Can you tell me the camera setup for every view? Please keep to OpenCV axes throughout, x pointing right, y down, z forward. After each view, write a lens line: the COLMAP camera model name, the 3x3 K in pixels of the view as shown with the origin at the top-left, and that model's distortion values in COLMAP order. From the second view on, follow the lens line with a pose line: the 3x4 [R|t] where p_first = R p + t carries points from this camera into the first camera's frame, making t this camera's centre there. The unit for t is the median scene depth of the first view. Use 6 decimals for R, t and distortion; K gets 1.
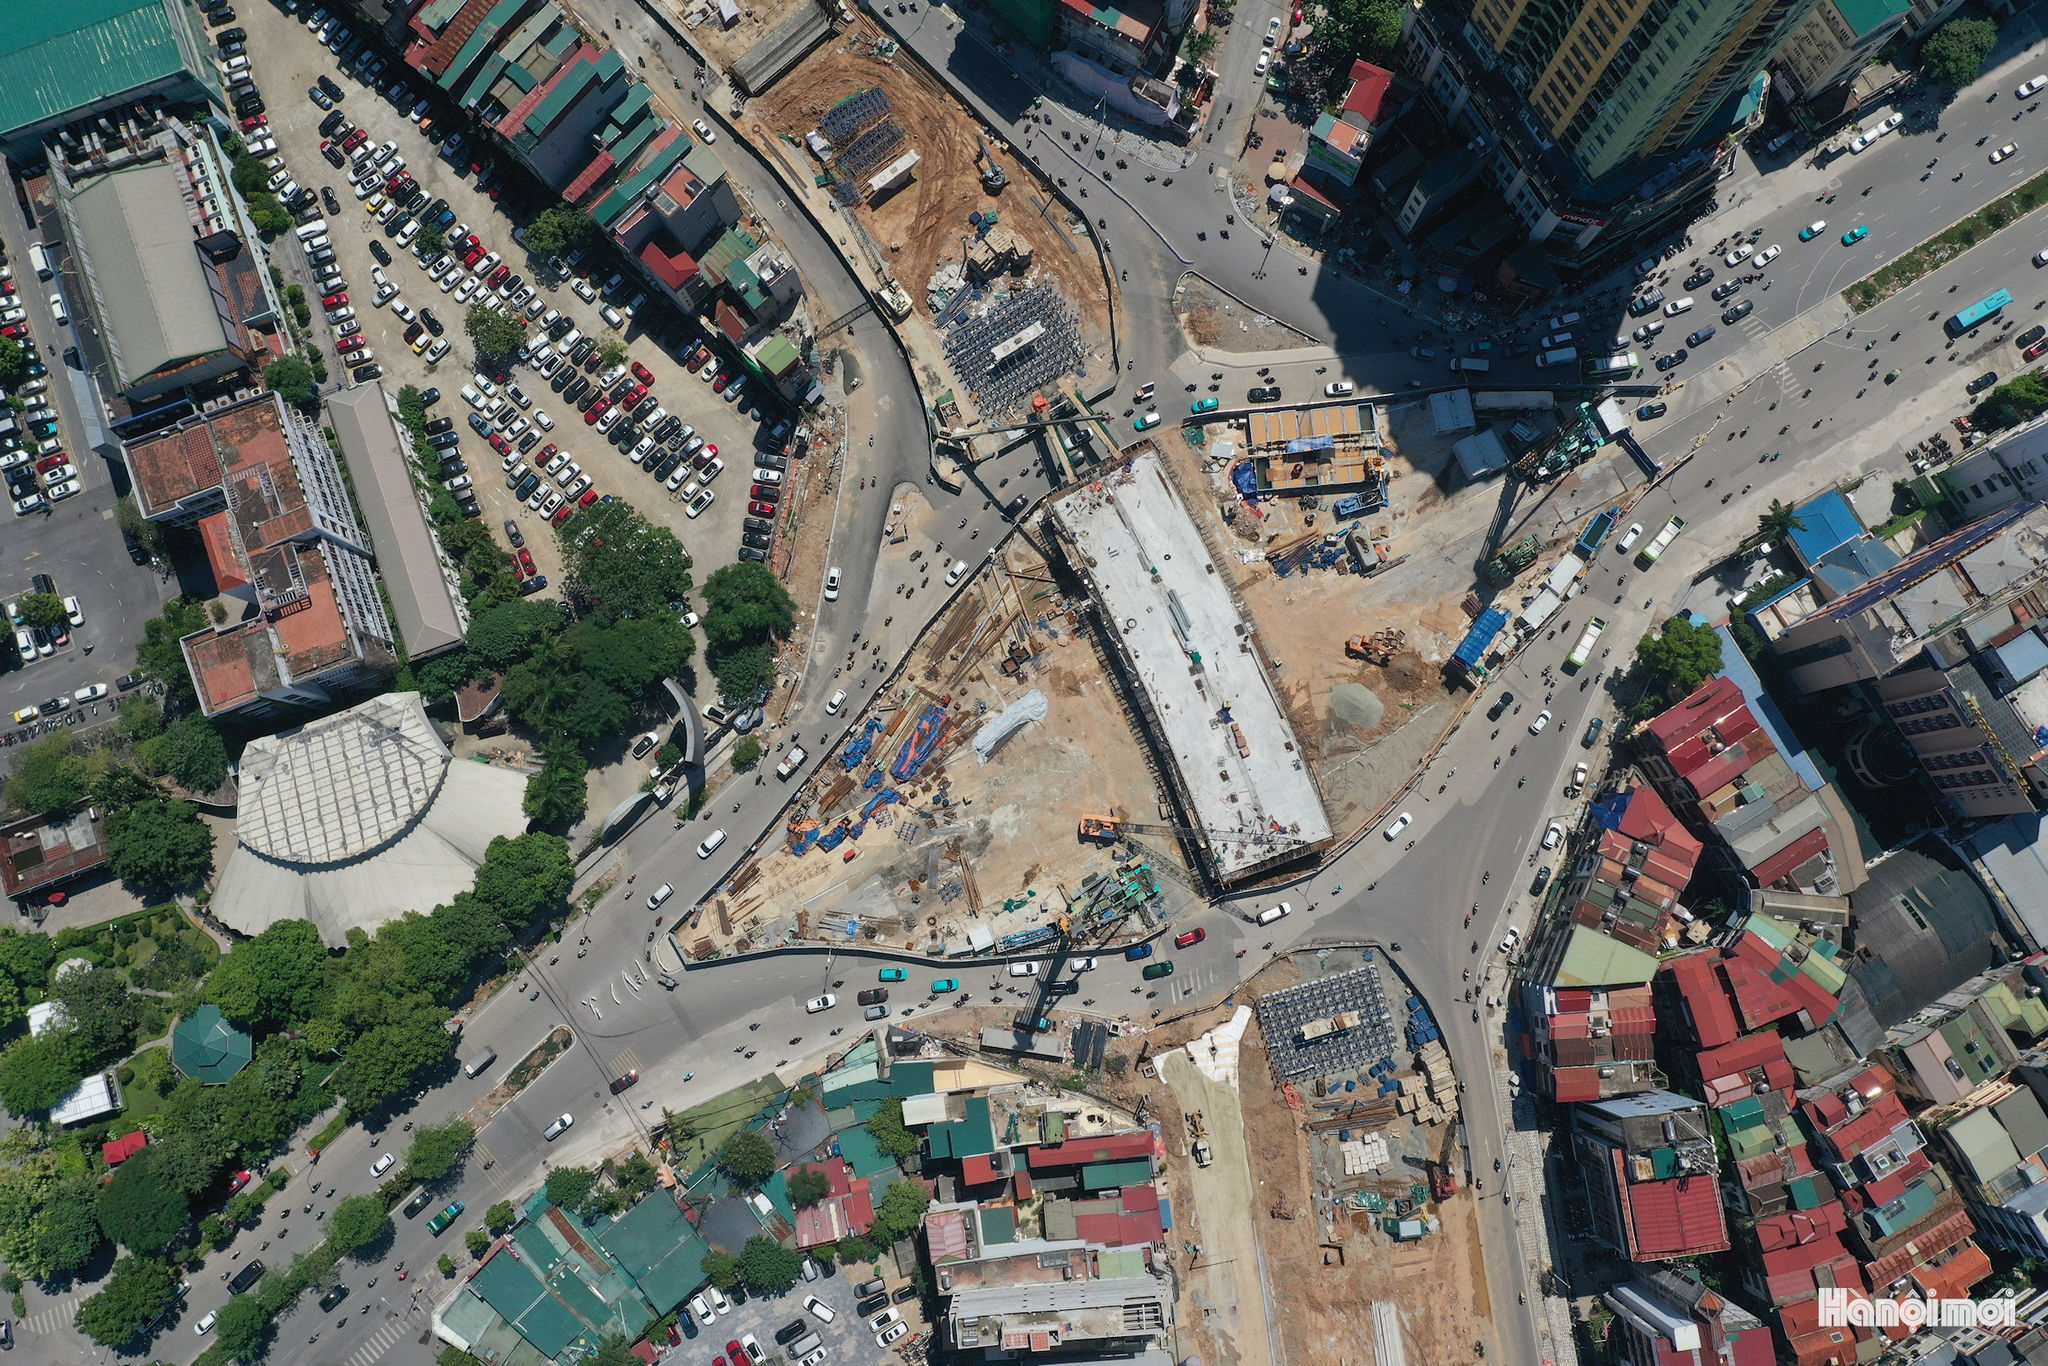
lens RADIAL K [[1629.1, 0, 1026.7], [0, 1629.1, 674.5], [0, 0, 1]] dist [0.006515, 0.004113]
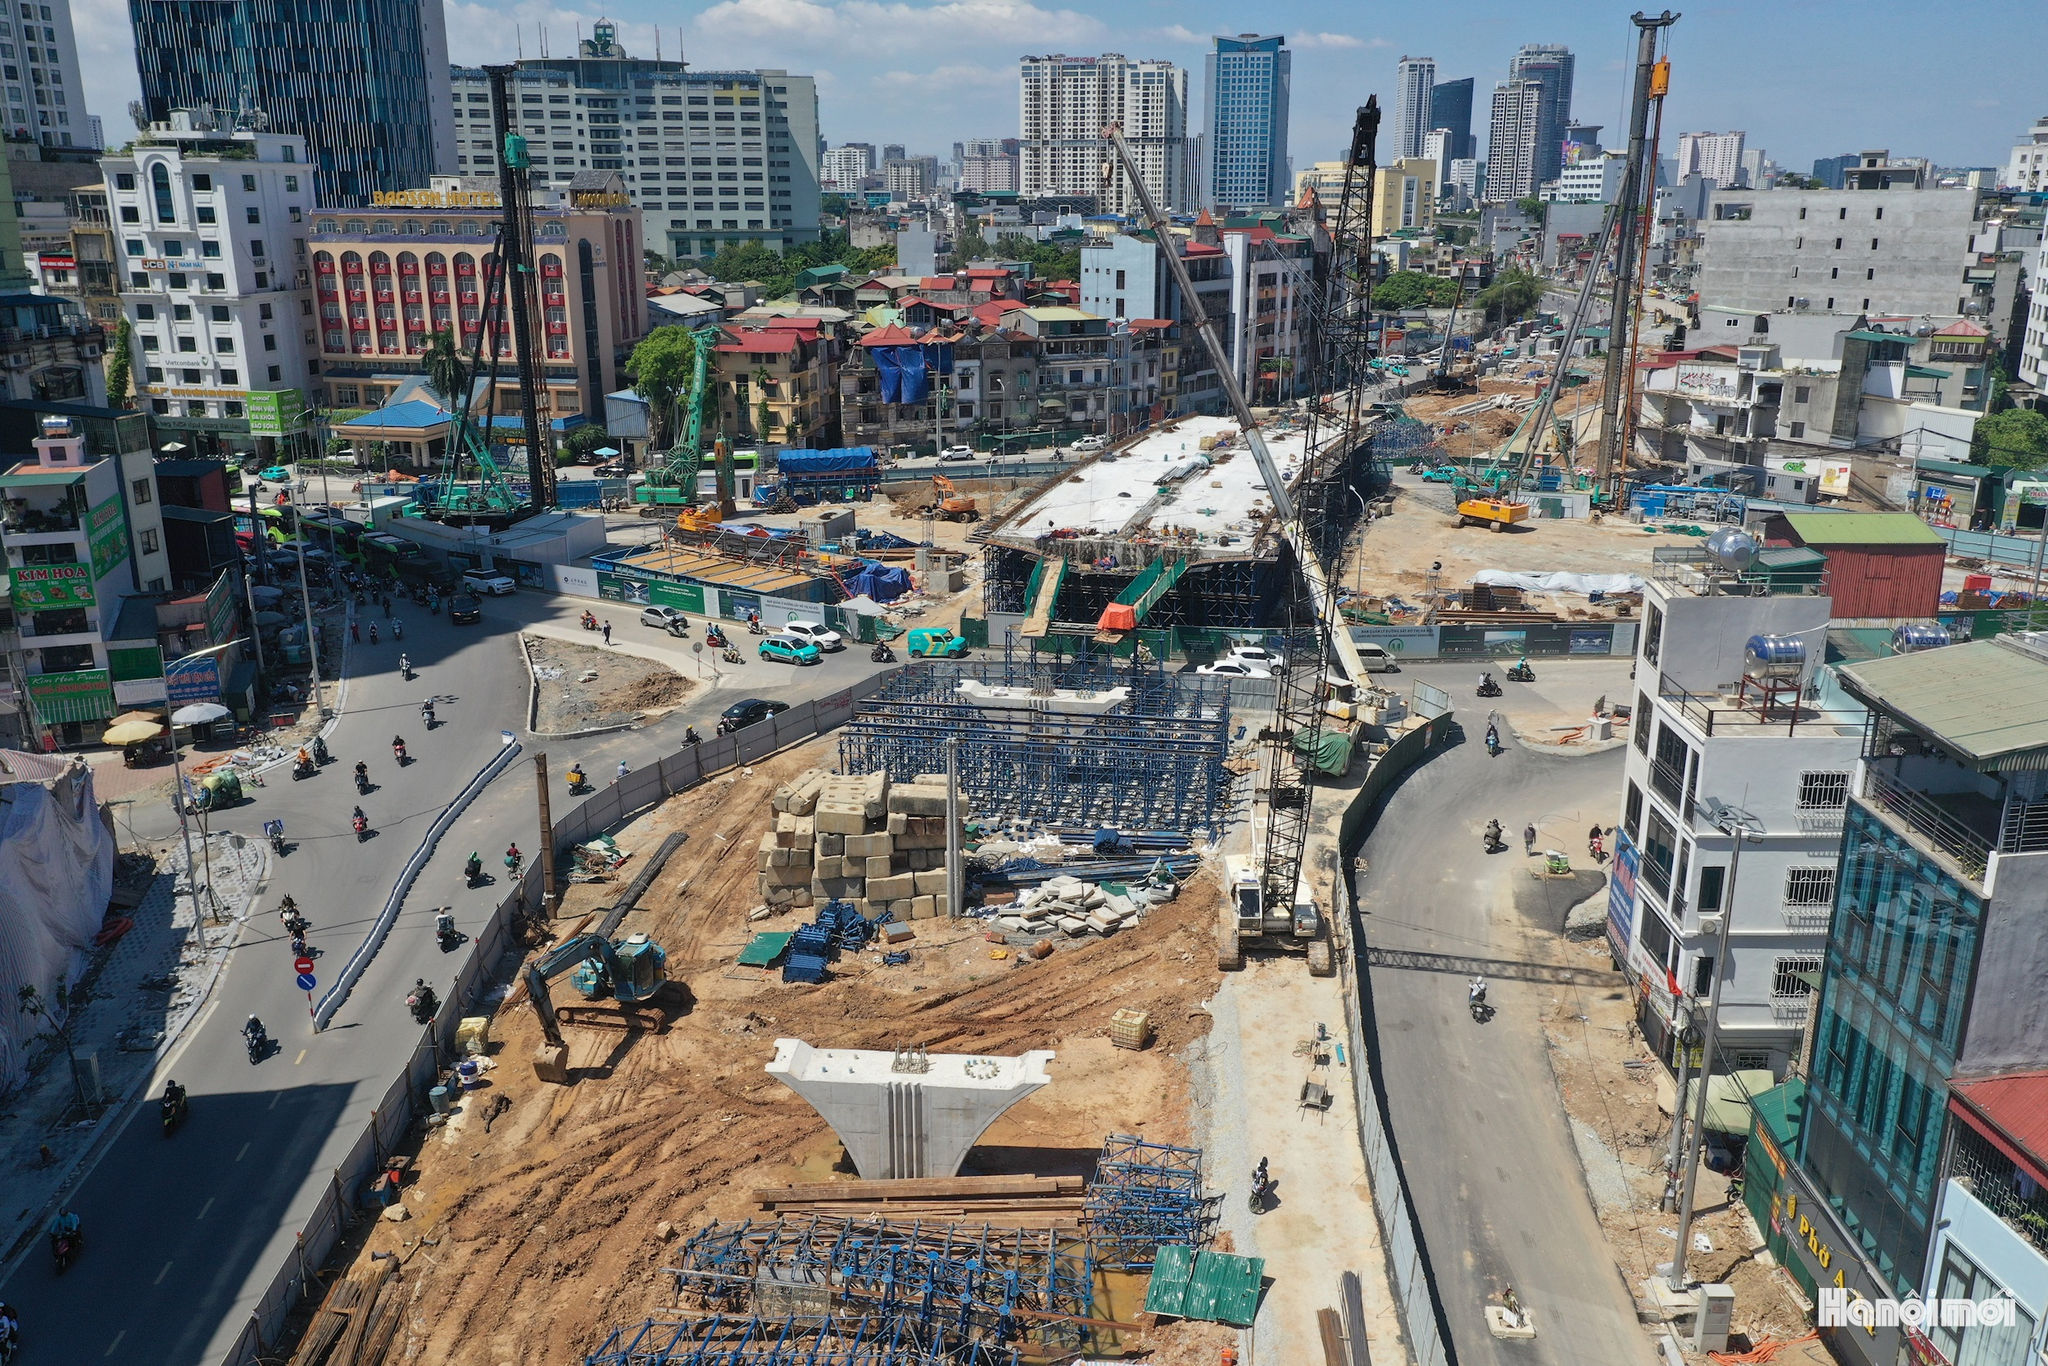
lens RADIAL K [[1629.1, 0, 1032.1], [0, 1629.1, 683.2], [0, 0, 1]] dist [0.006515, 0.004113]
pose [[-0.745962, -0.183647, 0.640167, -0.216327], [0.661105, -0.088006, 0.745114, -0.457288], [-0.080499, 0.979045, 0.187059, 0.949376]]
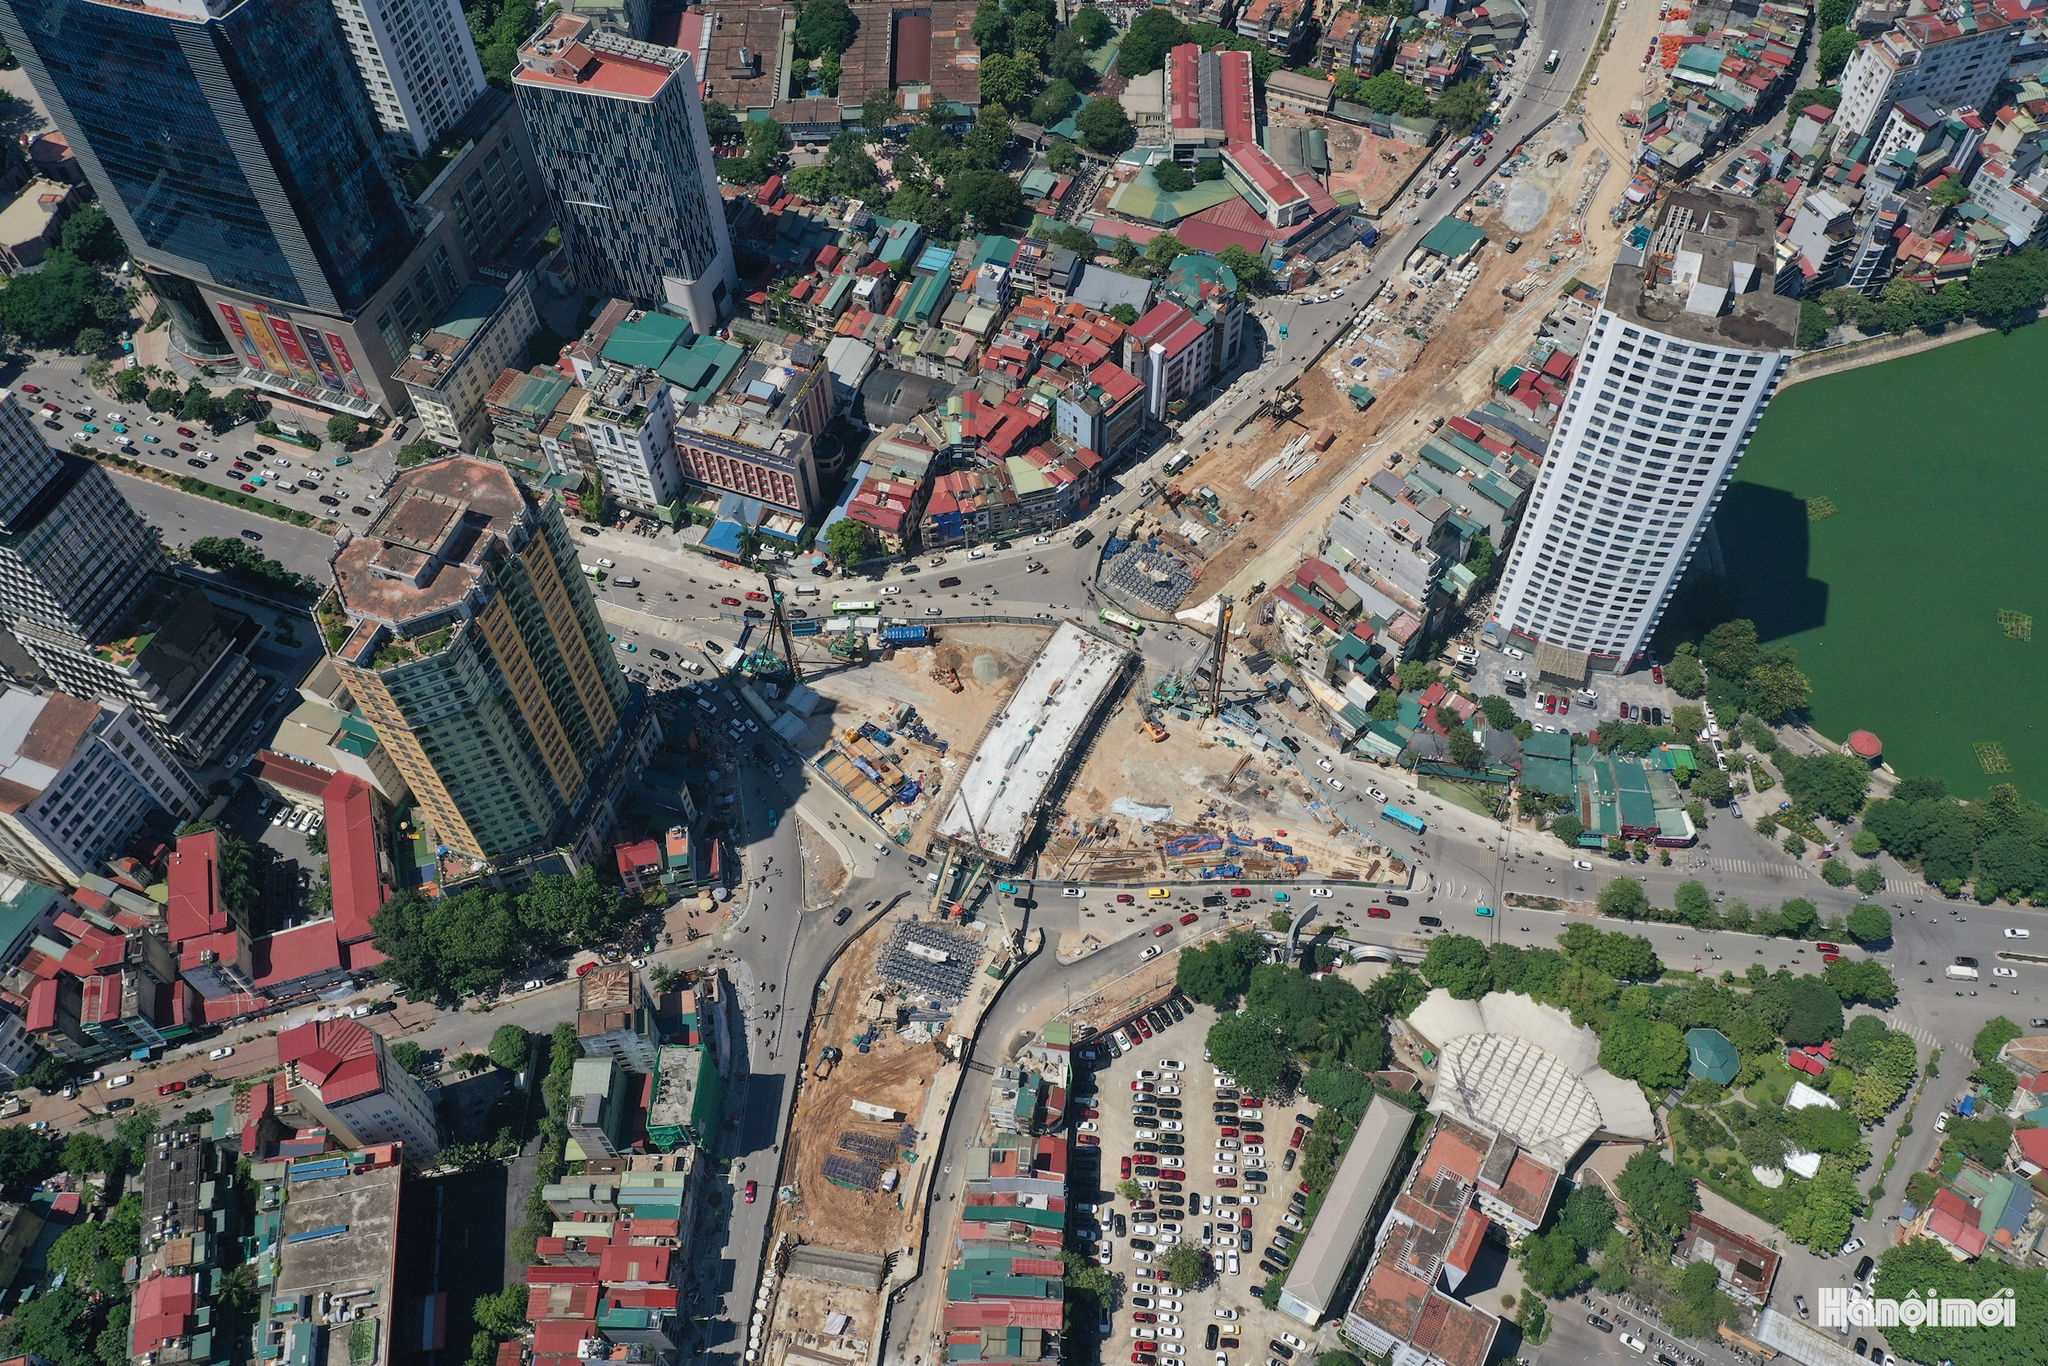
lens RADIAL K [[1629.1, 0, 1028.0], [0, 1629.1, 673.7], [0, 0, 1]] dist [0.006515, 0.004113]
pose [[-0.632930, -0.623366, 0.459146, -0.542965], [0.770101, -0.445893, 0.456207, -0.663438], [-0.079654, 0.642335, 0.762273, -0.190370]]
